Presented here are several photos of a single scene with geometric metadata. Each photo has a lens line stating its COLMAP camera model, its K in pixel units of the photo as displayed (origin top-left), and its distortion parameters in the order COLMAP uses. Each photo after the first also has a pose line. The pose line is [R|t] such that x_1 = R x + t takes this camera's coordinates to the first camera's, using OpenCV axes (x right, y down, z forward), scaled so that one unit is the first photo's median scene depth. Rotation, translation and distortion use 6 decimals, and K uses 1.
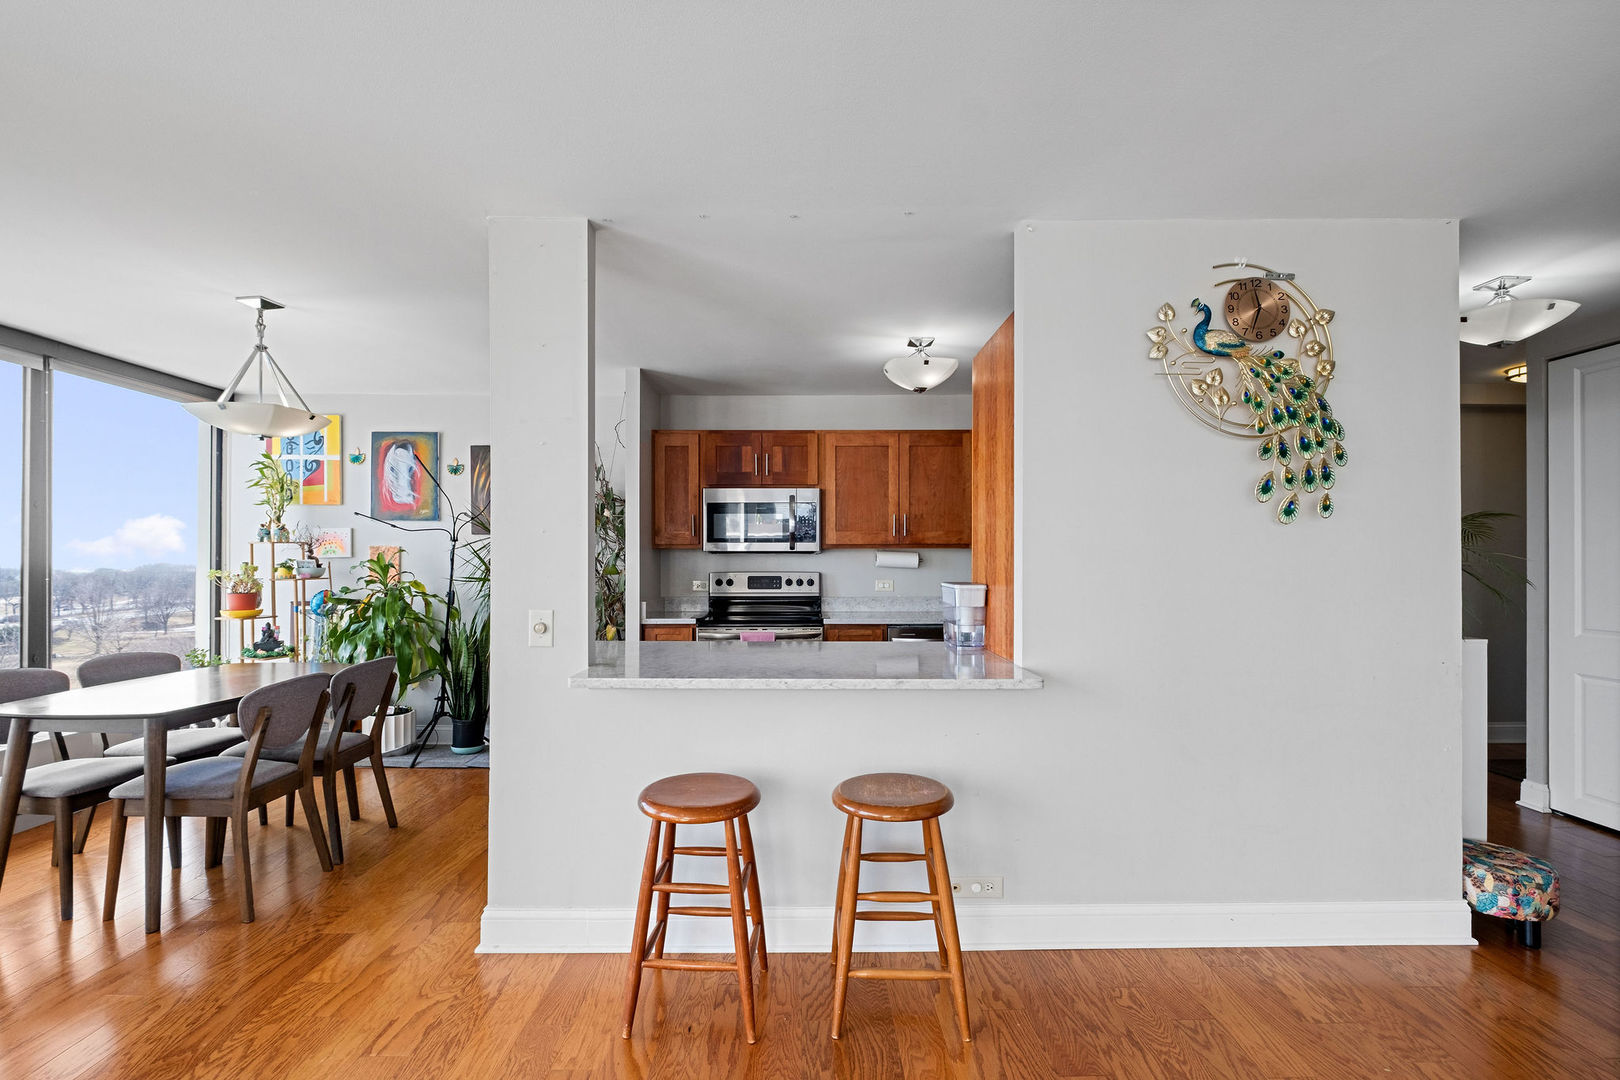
lens RADIAL K [[704.2, 0, 803.4], [0, 704.2, 557.9], [0, 0, 1]] dist [0.007997, -0.007982]
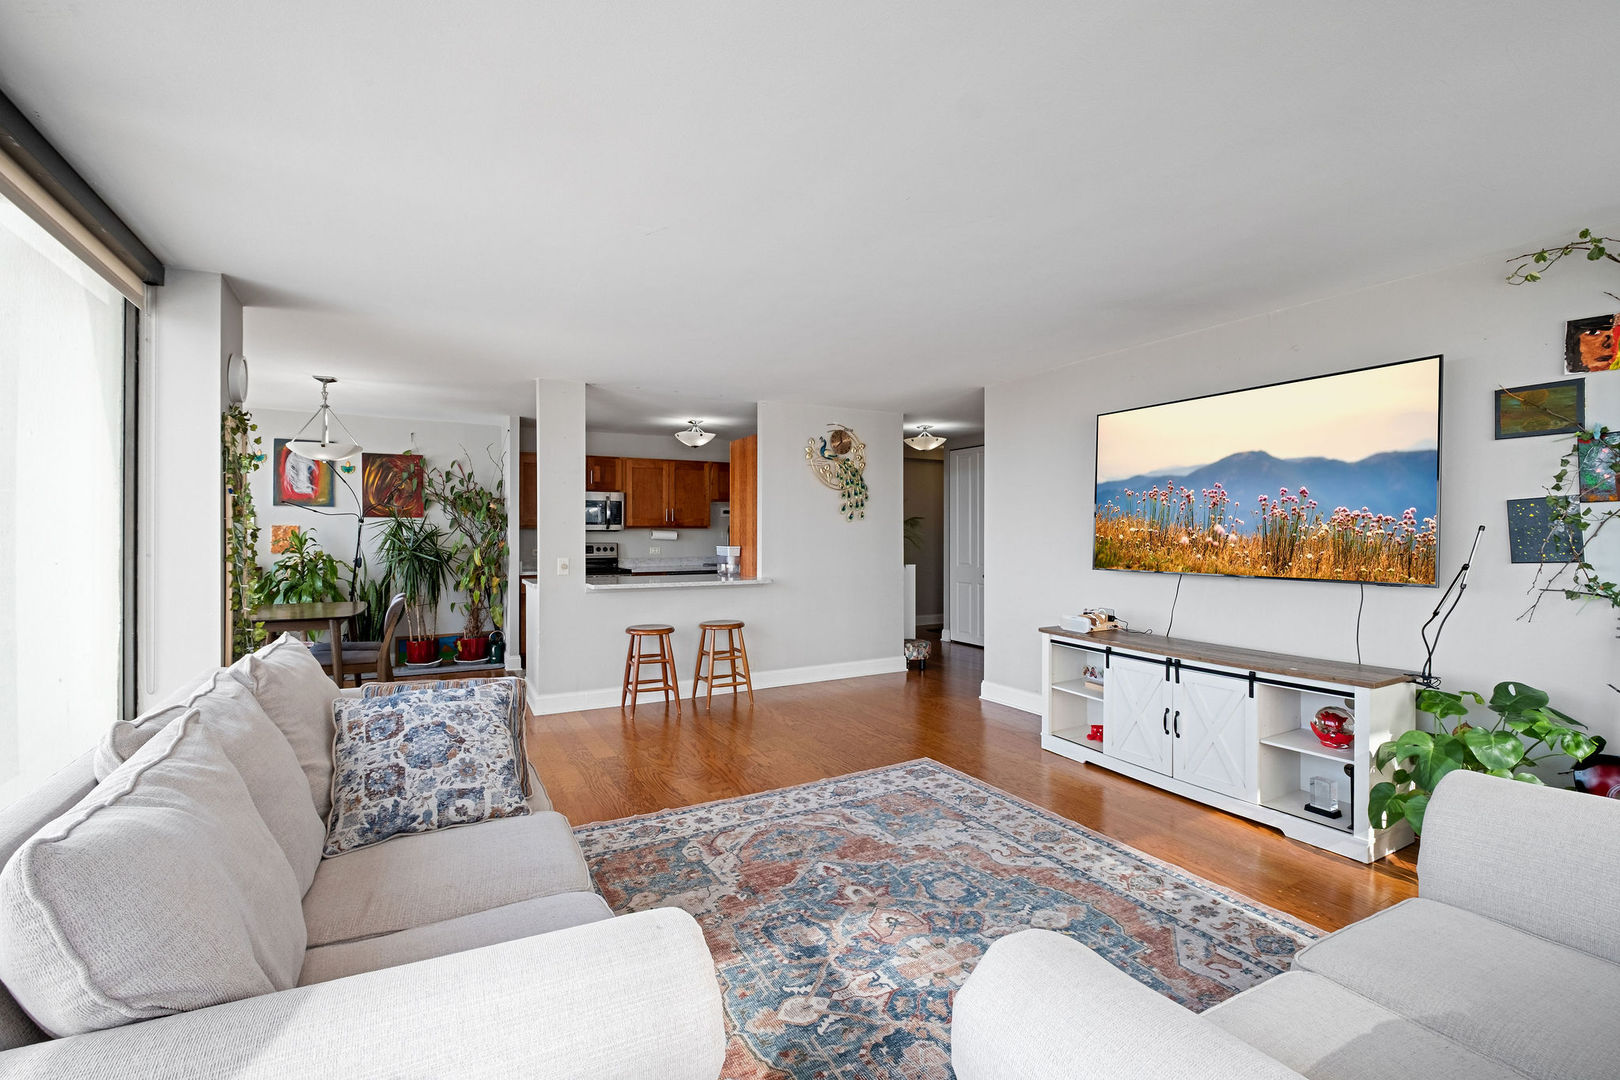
lens RADIAL K [[705.4, 0, 801.2], [0, 705.4, 536.6], [0, 0, 1]] dist [-0.000298, -0.000088]
pose [[0.881978, -0.001844, 0.471287, -0.391687], [-0.000382, 0.999989, 0.004628, -0.001995], [-0.471291, -0.004261, 0.881968, -0.671378]]
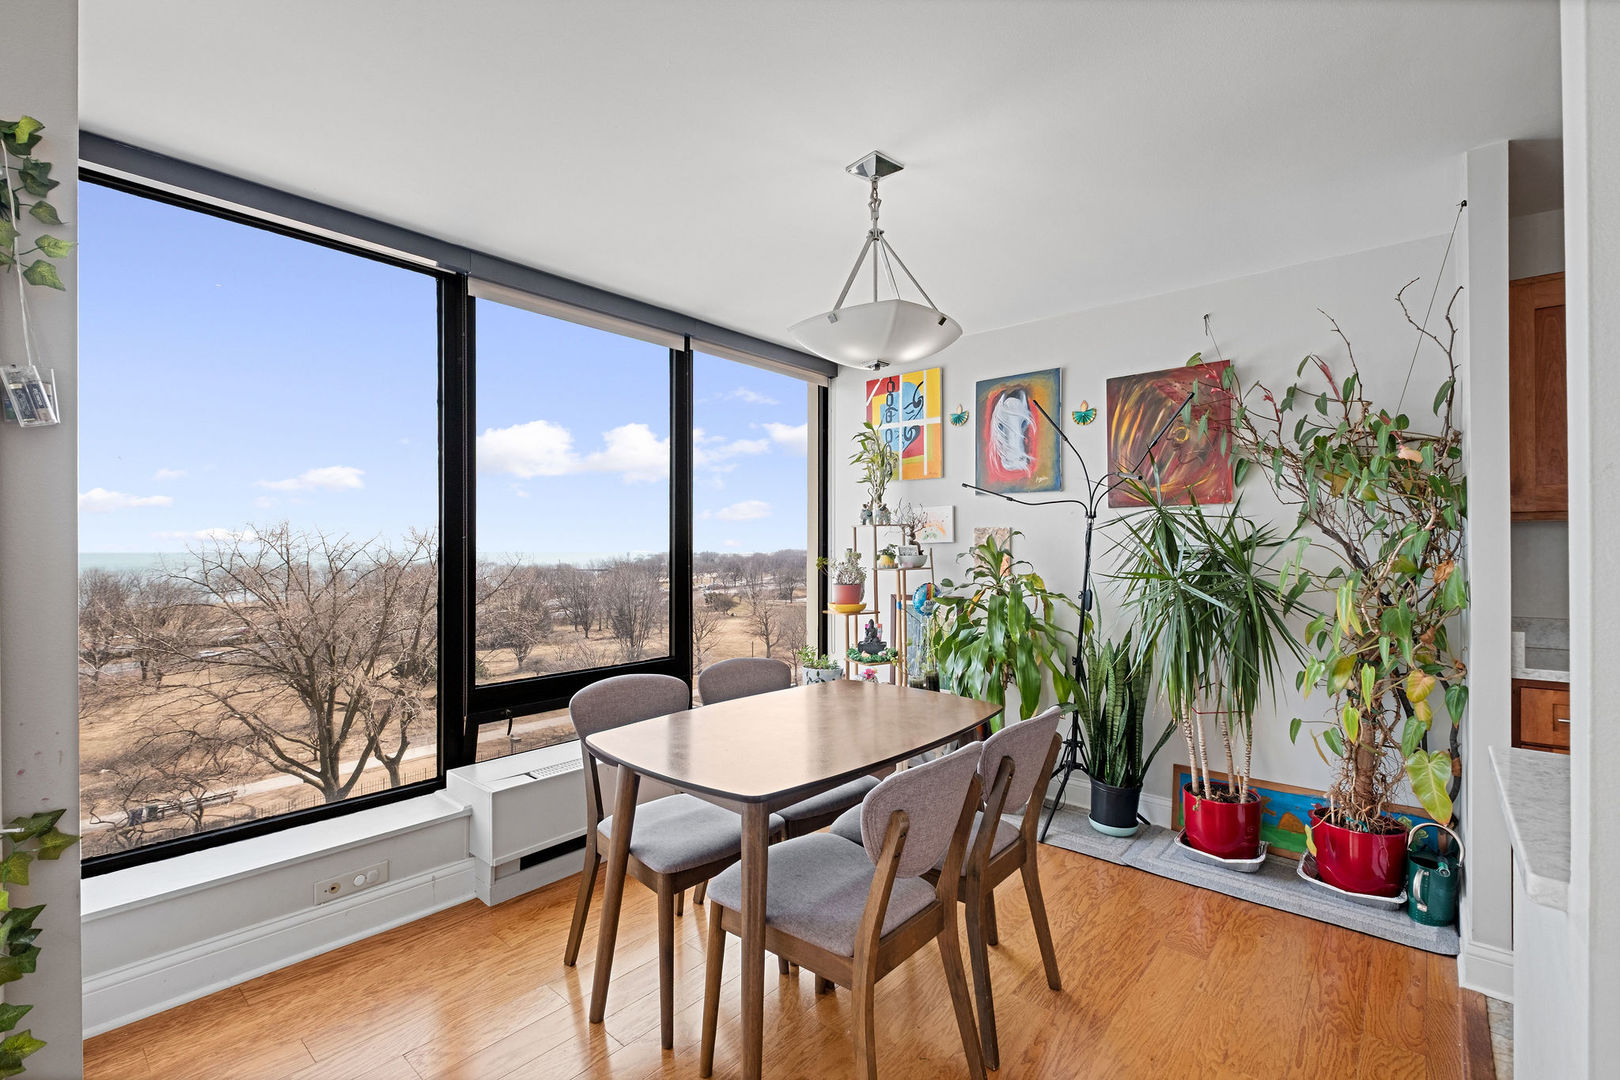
lens RADIAL K [[712.3, 0, 803.0], [0, 712.3, 545.4], [0, 0, 1]] dist [-0.001360, -0.000486]
pose [[0.752642, -0.003308, -0.658422, -0.255202], [0.004246, 0.999991, -0.000170, 0.002211], [0.658417, -0.002668, 0.752649, 0.300351]]
